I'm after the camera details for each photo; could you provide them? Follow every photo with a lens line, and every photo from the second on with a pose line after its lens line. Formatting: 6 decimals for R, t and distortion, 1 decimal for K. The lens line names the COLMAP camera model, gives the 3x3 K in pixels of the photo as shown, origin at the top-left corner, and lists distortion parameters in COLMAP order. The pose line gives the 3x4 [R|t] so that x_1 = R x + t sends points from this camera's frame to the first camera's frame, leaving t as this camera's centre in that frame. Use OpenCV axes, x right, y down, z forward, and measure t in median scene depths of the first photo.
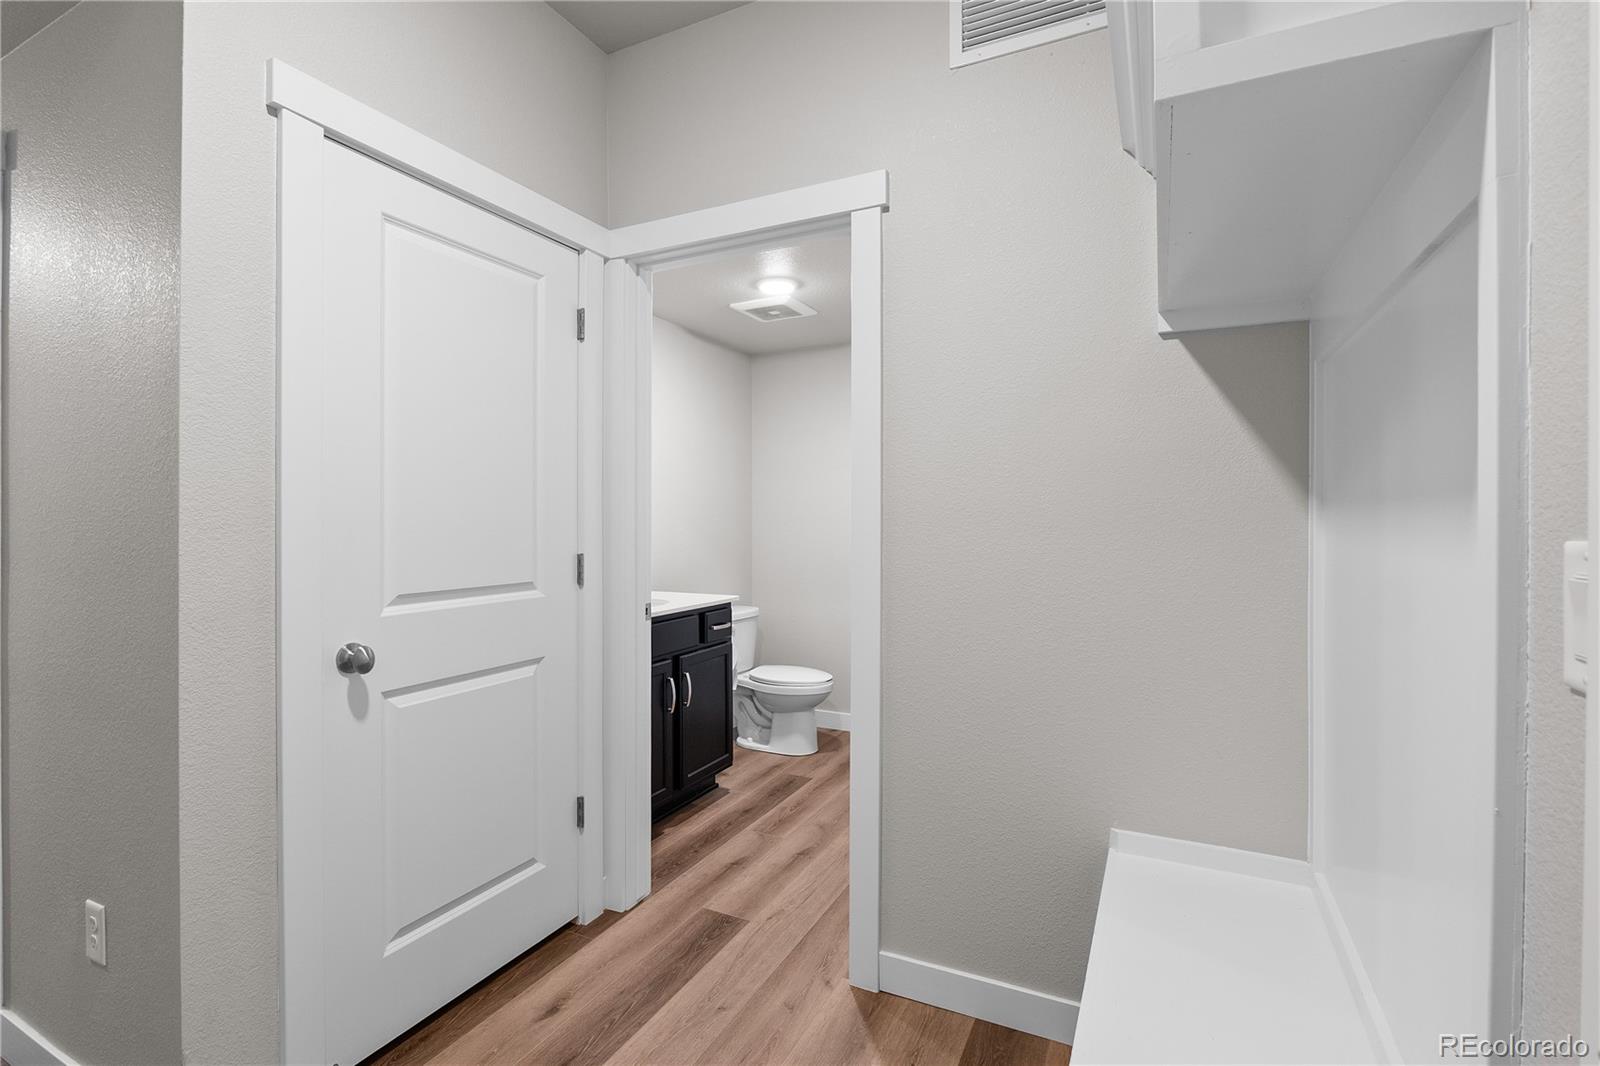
lens RADIAL K [[745.9, 0, 801.2], [0, 745.9, 515.9], [0, 0, 1]] dist [-0.002091, -0.000166]
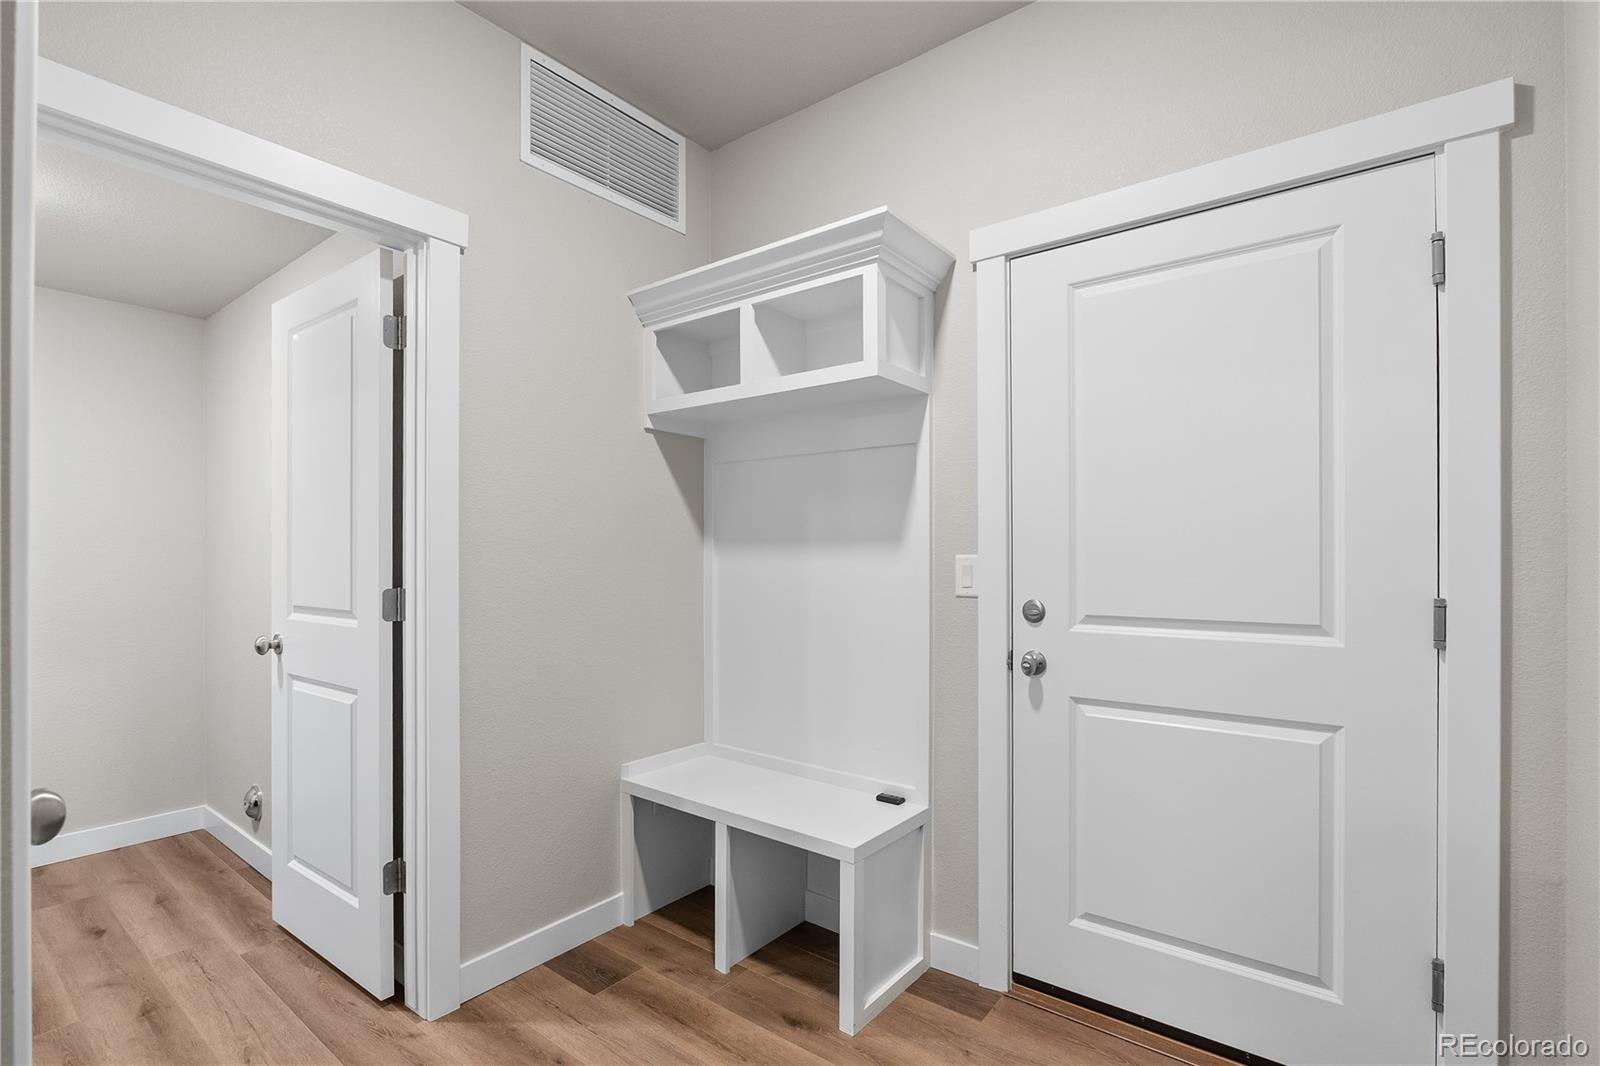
lens RADIAL K [[729.7, 0, 795.7], [0, 729.7, 553.1], [0, 0, 1]] dist [-0.008232, -0.000037]
pose [[0.203568, -0.000110, 0.979061, -0.881662], [-0.000605, 1.000000, 0.000238, 0.010142], [-0.979061, -0.000641, 0.203568, 0.379853]]
